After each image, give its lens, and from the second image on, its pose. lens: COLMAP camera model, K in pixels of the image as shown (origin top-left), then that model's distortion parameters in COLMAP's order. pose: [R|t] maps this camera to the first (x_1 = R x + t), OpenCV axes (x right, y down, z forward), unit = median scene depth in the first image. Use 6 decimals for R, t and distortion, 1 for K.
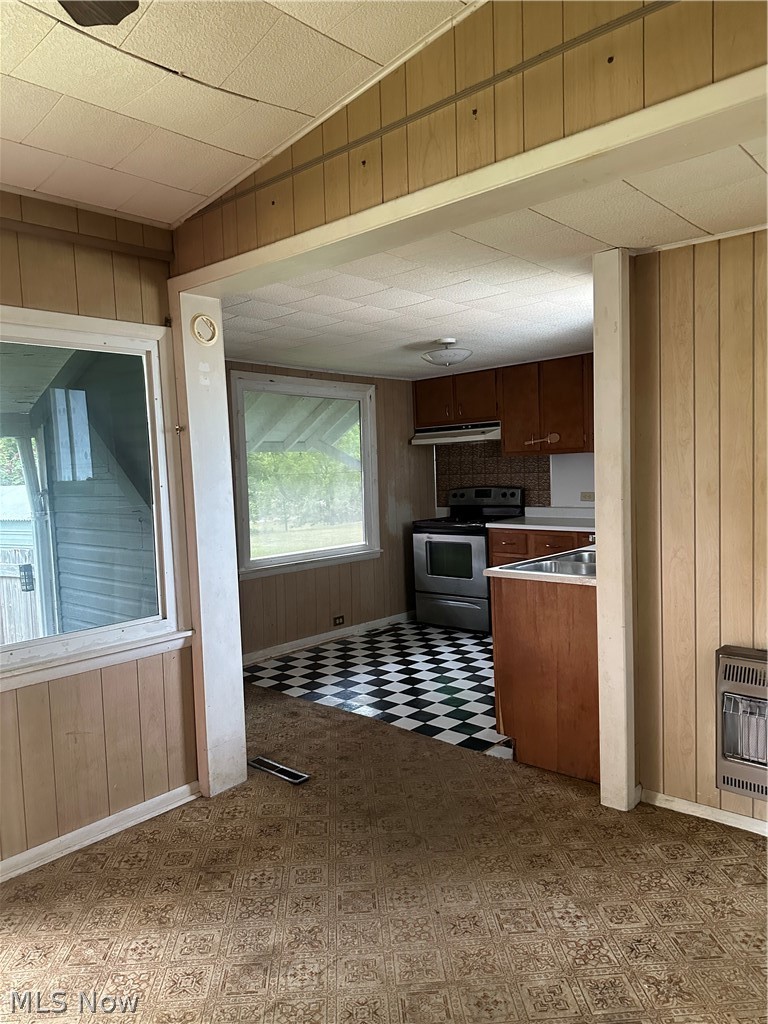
lens RADIAL K [[728.6, 0, 384.0], [0, 728.6, 512.0], [0, 0, 1]] dist [0.124033, -0.210731]
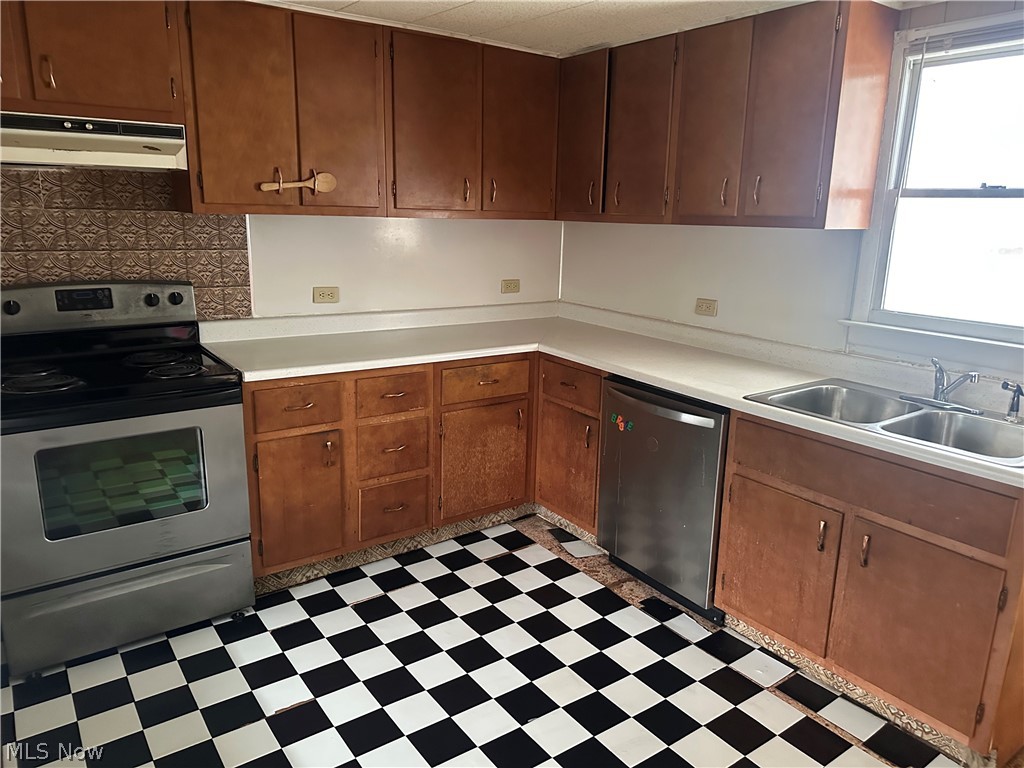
lens RADIAL K [[728.6, 0, 512.0], [0, 728.6, 384.0], [0, 0, 1]] dist [0.124033, -0.210731]
pose [[0.214099, -0.184527, 0.959224, -0.229361], [0.029072, 0.982764, 0.182566, -0.049992], [-0.976379, -0.011201, 0.215773, 0.712105]]
